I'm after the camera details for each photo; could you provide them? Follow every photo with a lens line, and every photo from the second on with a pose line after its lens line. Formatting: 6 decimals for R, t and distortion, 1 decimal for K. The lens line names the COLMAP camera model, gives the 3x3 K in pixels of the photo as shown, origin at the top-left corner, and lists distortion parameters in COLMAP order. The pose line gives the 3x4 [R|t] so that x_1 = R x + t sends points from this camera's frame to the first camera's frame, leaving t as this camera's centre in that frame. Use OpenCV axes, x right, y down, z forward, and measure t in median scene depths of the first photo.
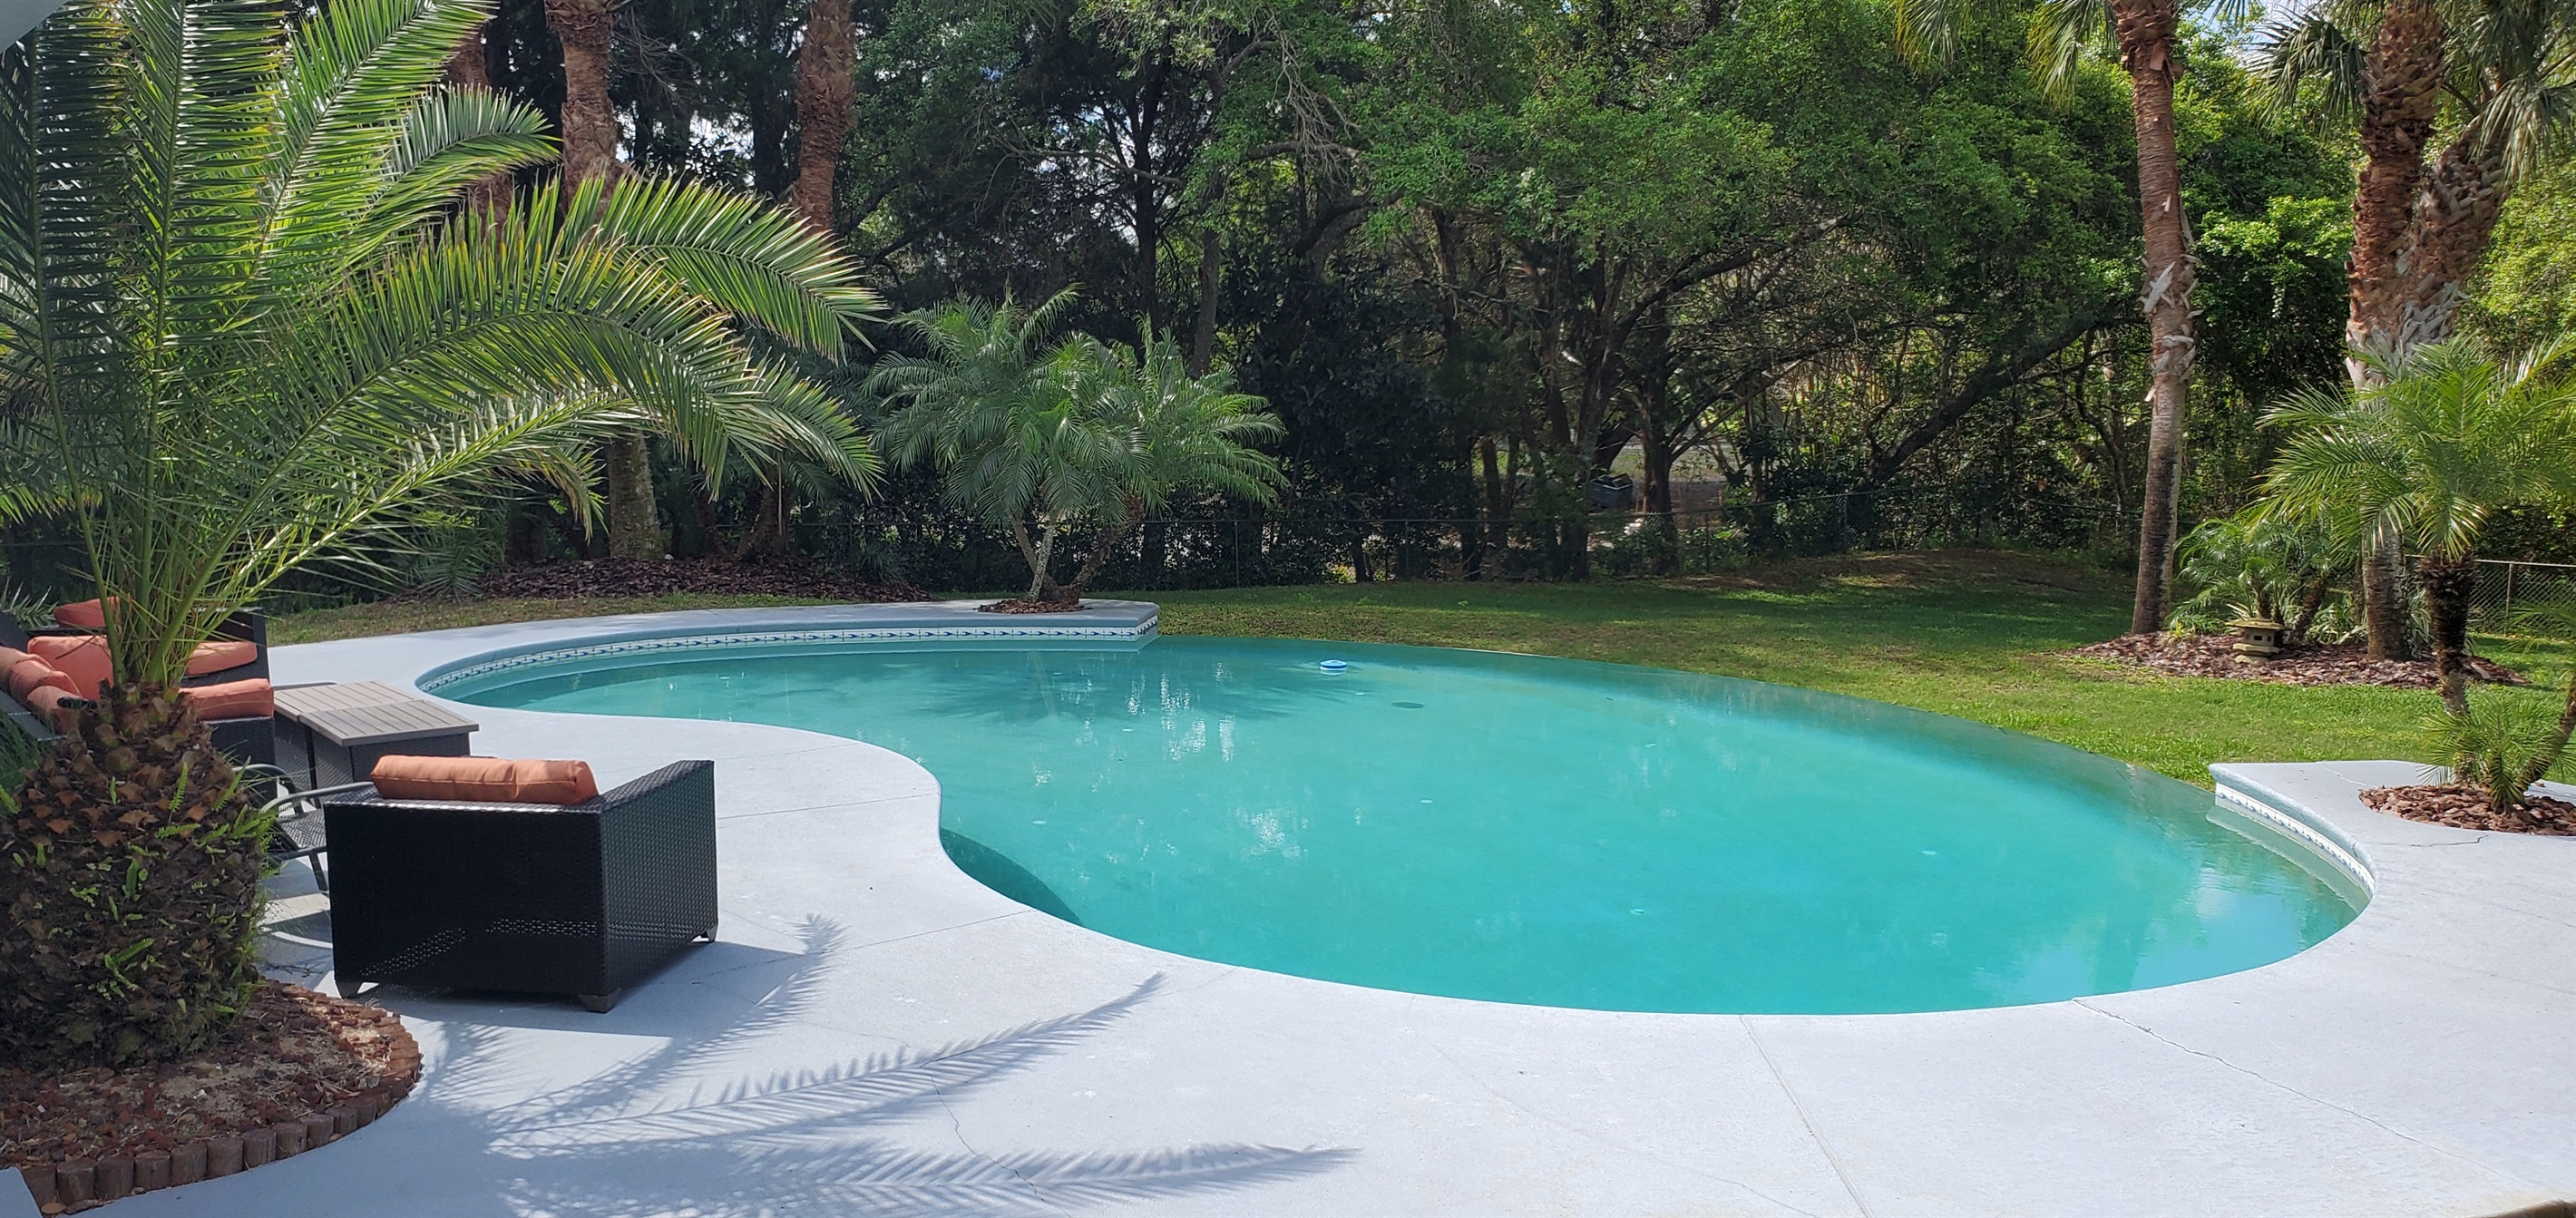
lens RADIAL K [[2159.6, 0, 1282.3], [0, 2159.6, 660.5], [0, 0, 1]] dist [0.228454, -0.529090]
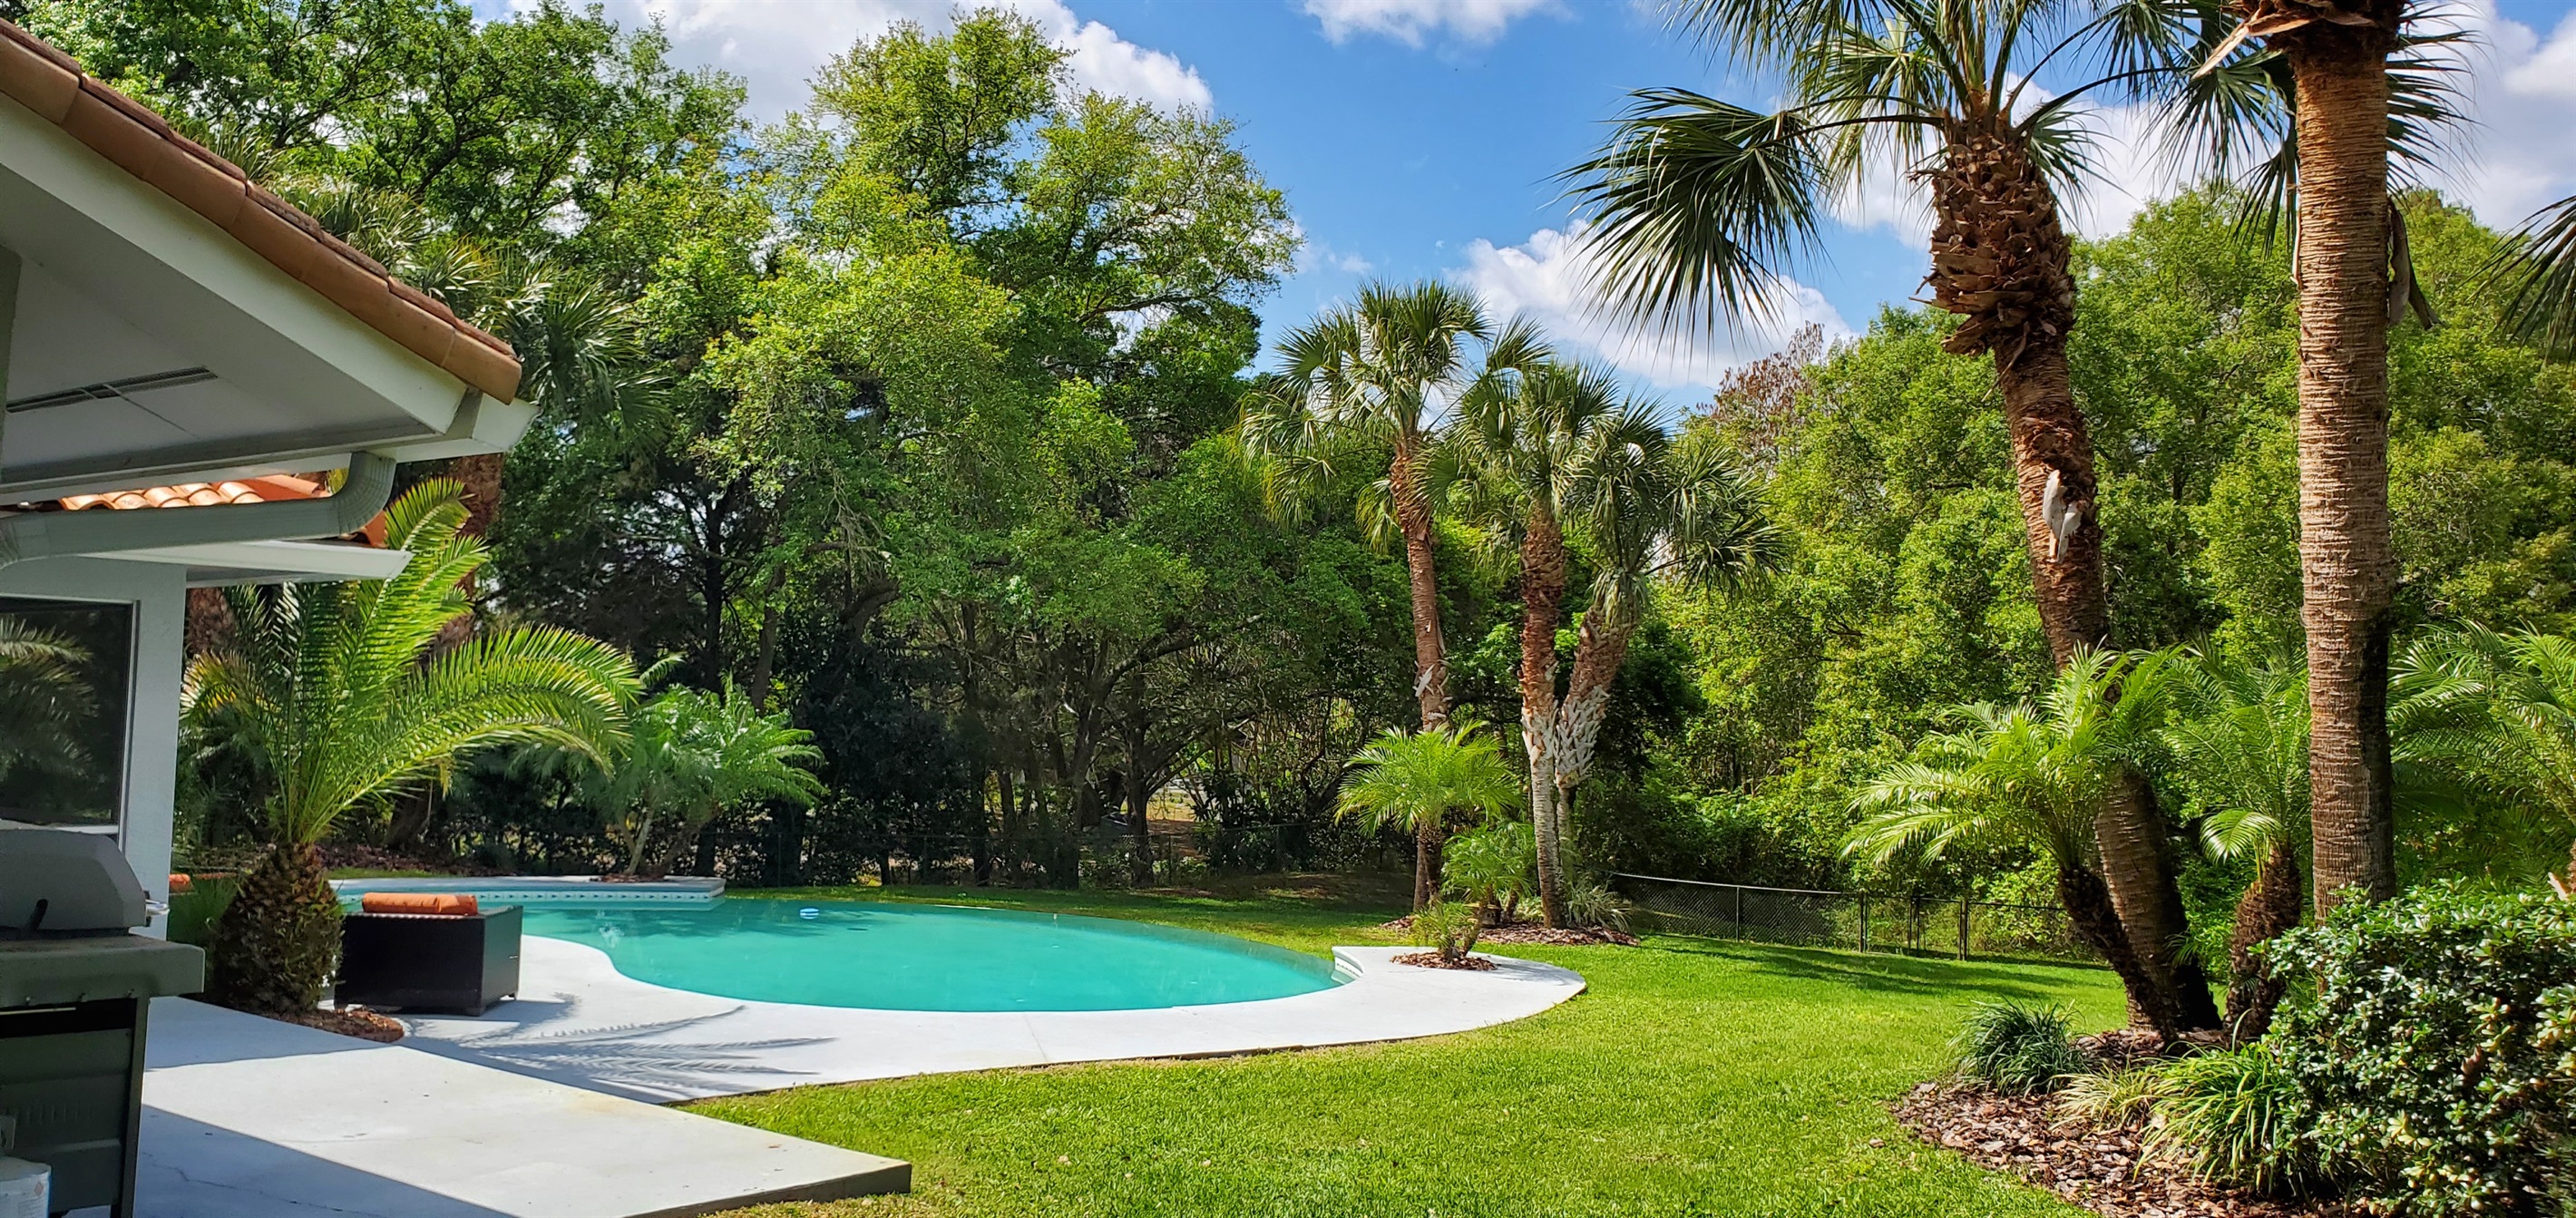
lens RADIAL K [[2159.6, 0, 1282.3], [0, 2159.6, 660.5], [0, 0, 1]] dist [0.228454, -0.529090]
pose [[0.977923, 0.038834, 0.205324, -0.002037], [-0.005932, 0.987343, -0.158490, 0.044831], [-0.208880, 0.153773, 0.965776, -0.355978]]
